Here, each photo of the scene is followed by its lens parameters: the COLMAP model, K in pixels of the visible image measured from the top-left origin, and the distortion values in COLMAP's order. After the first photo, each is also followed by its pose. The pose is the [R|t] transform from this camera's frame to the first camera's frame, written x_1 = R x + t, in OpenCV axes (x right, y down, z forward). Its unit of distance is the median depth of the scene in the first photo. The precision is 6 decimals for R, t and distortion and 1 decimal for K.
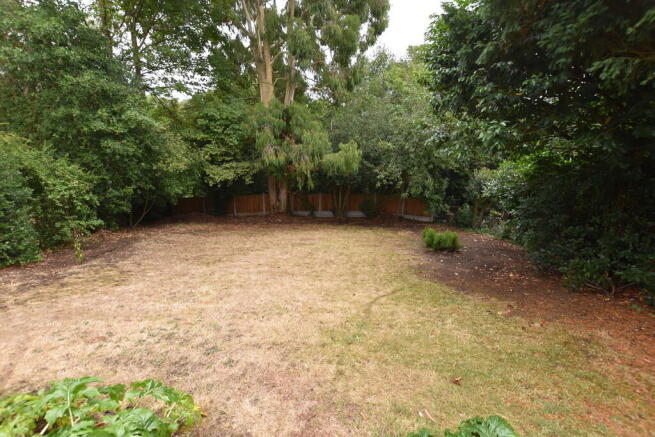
lens RADIAL K [[294.5, 0, 329.3], [0, 294.5, 217.9], [0, 0, 1]] dist [-0.021825, 0.003536]
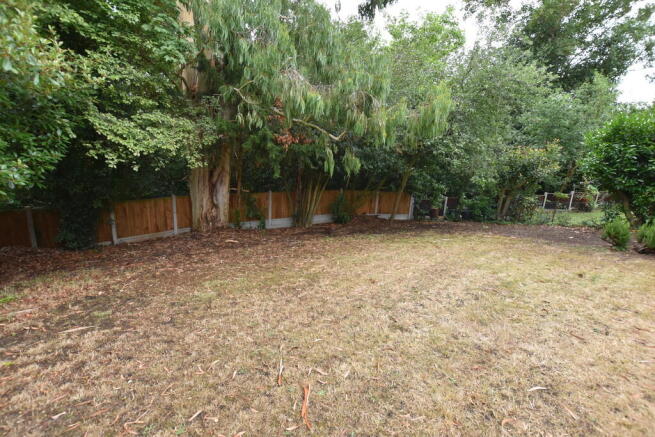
lens RADIAL K [[294.5, 0, 328.4], [0, 294.5, 216.0], [0, 0, 1]] dist [-0.021825, 0.003536]
pose [[0.859862, -0.083759, 0.503609, -0.362175], [0.099165, 0.995064, -0.003817, -0.022924], [-0.500803, 0.053222, 0.863923, 0.568870]]
